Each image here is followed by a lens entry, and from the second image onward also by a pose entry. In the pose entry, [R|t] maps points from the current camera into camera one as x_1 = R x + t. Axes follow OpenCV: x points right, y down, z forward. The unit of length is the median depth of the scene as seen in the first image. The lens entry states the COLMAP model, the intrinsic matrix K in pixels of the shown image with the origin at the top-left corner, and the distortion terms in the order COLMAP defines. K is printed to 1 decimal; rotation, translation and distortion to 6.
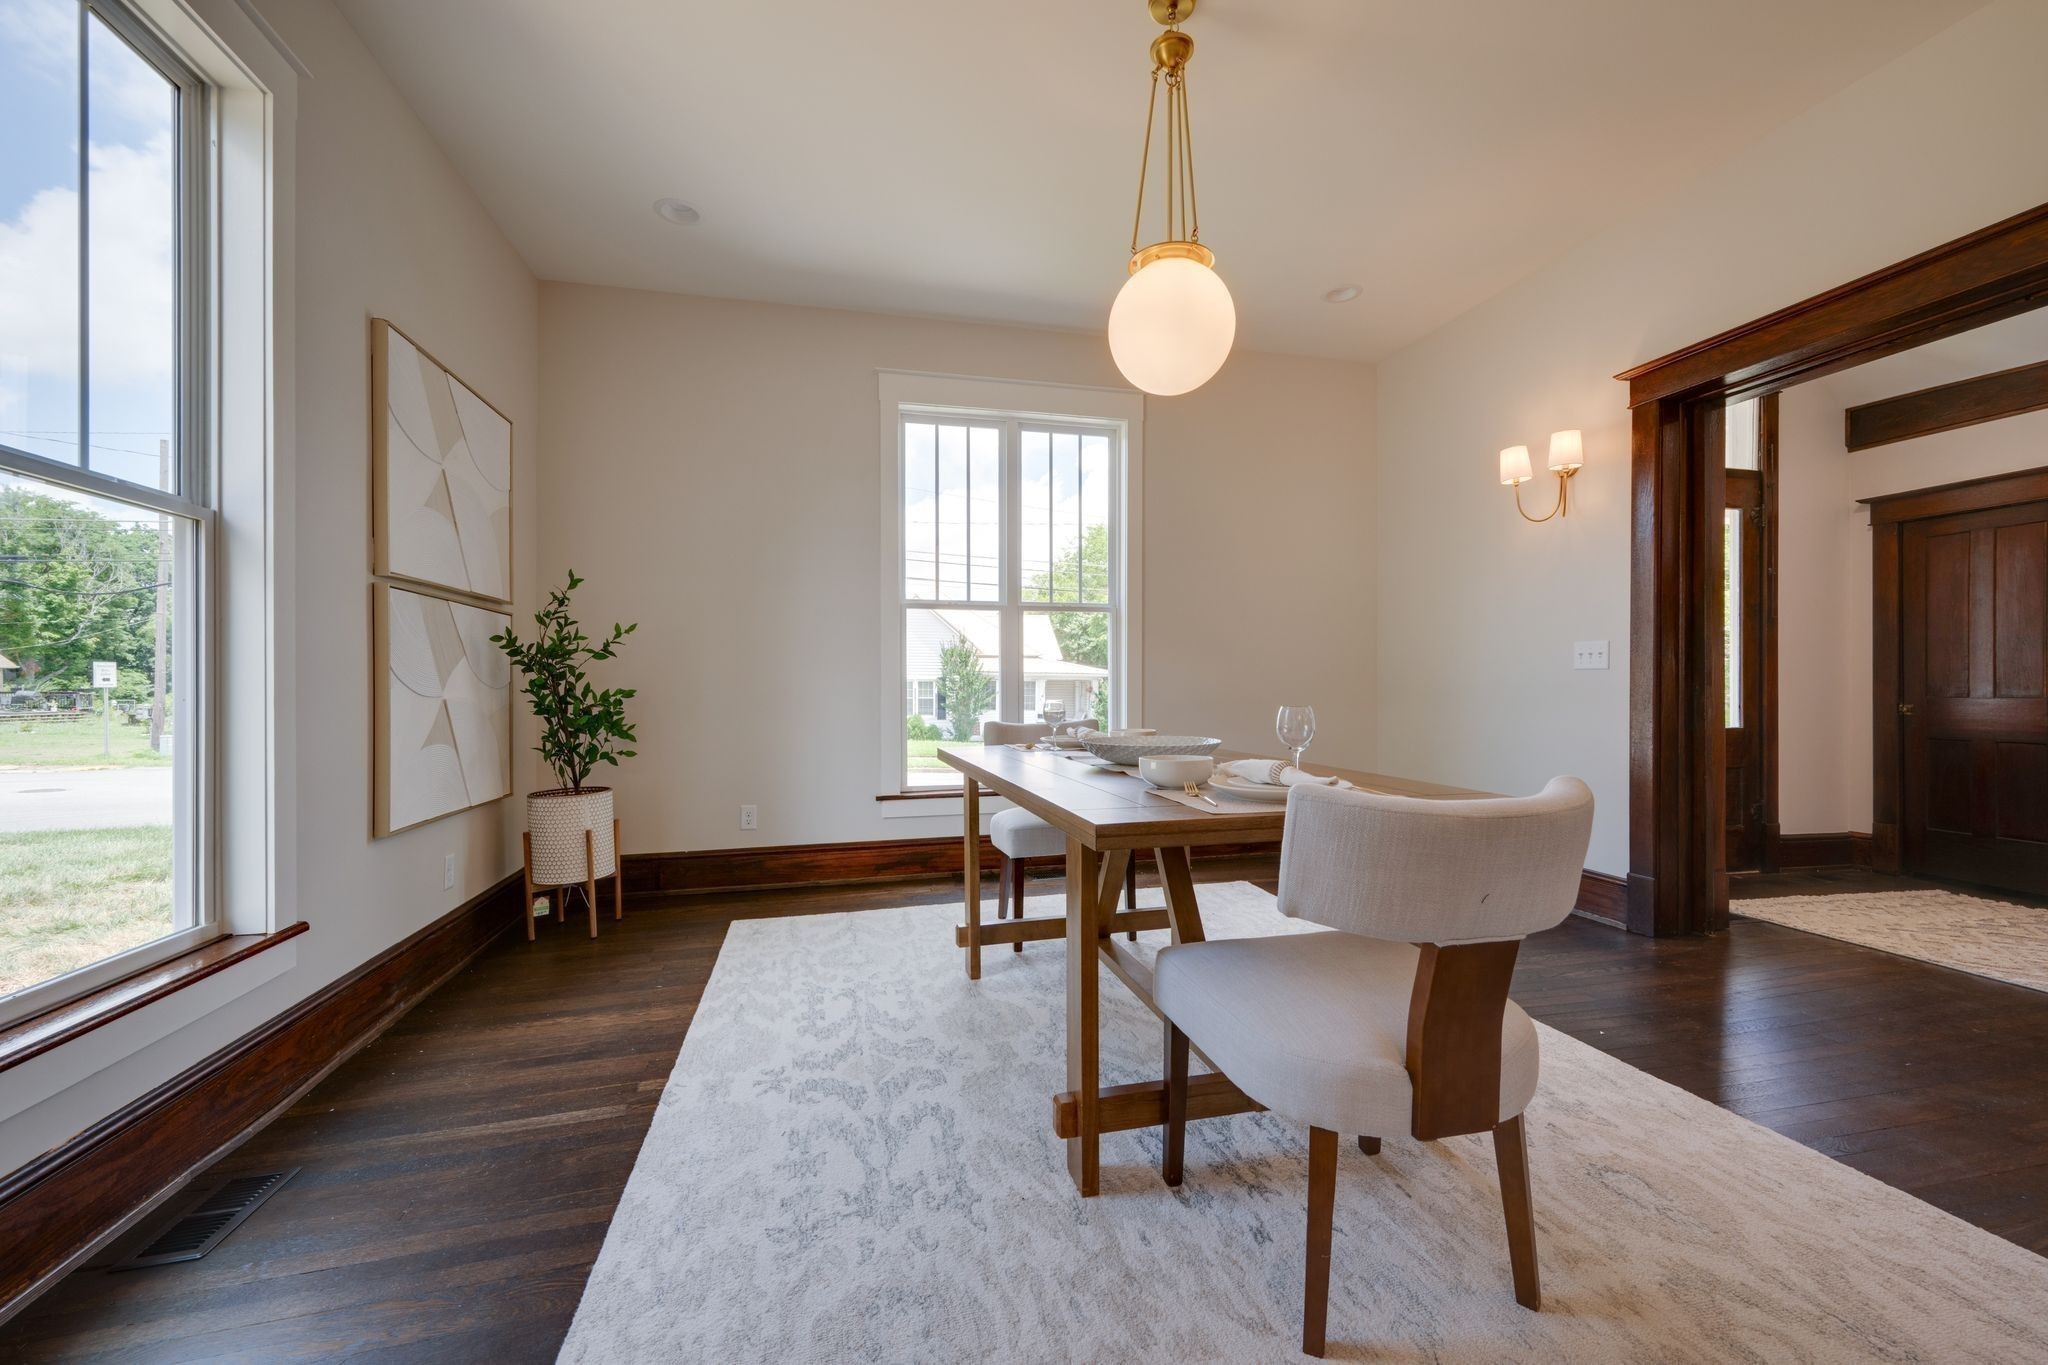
lens RADIAL K [[805.5, 0, 1029.2], [0, 805.5, 690.4], [0, 0, 1]] dist [-0.001588, -0.000672]
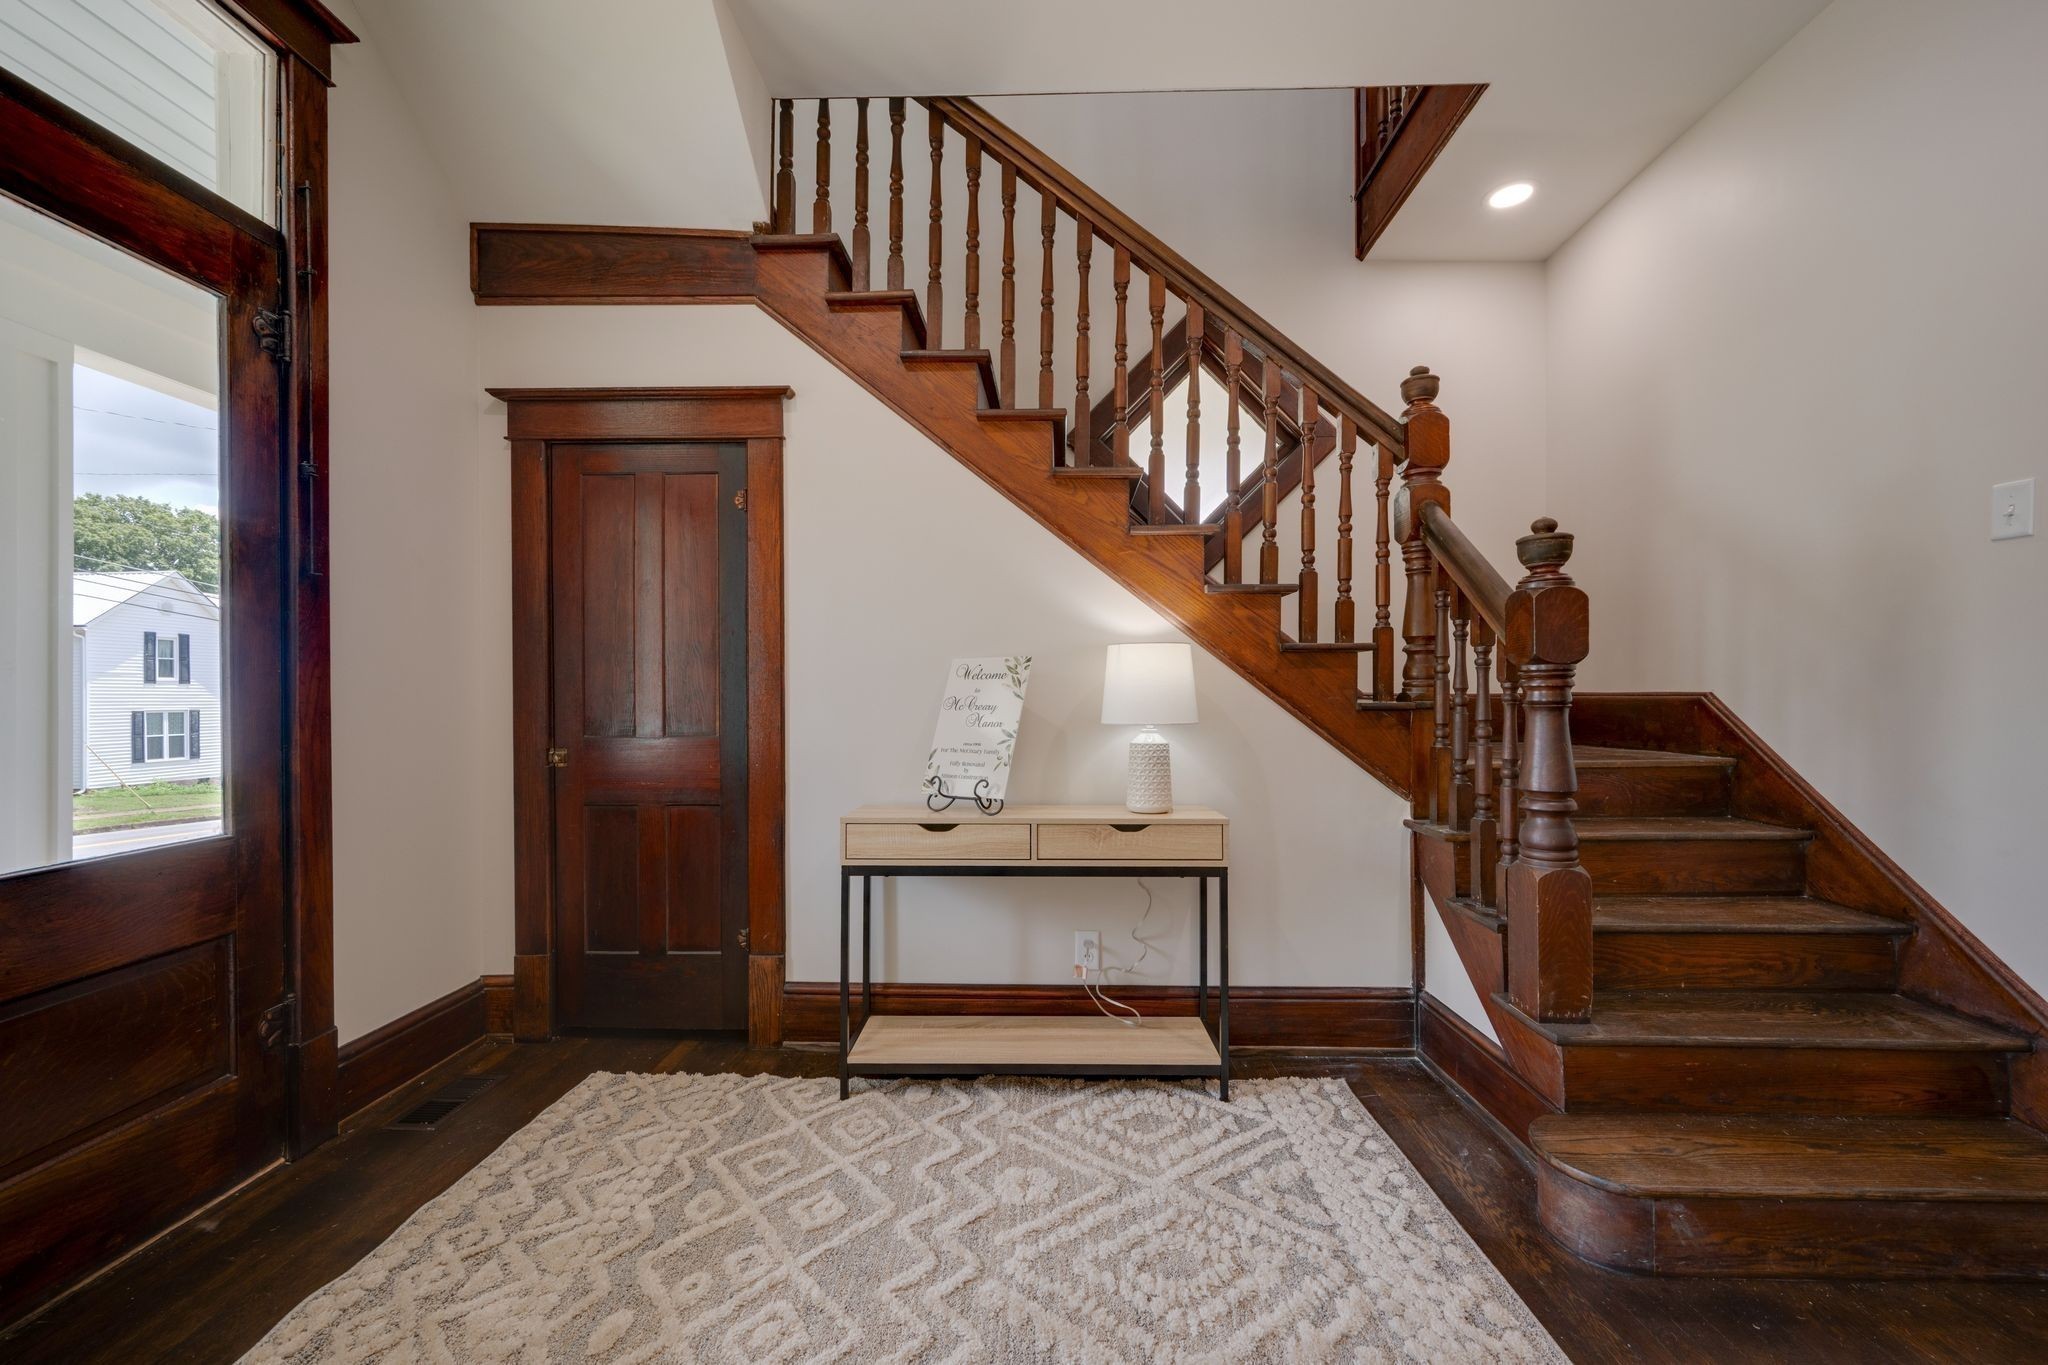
lens RADIAL K [[805.5, 0, 1029.2], [0, 805.5, 690.4], [0, 0, 1]] dist [-0.001588, -0.000672]
pose [[0.243827, -0.002804, 0.969815, 0.595681], [0.006037, 0.999981, 0.001373, -0.025517], [-0.969800, 0.005520, 0.243839, 0.513108]]
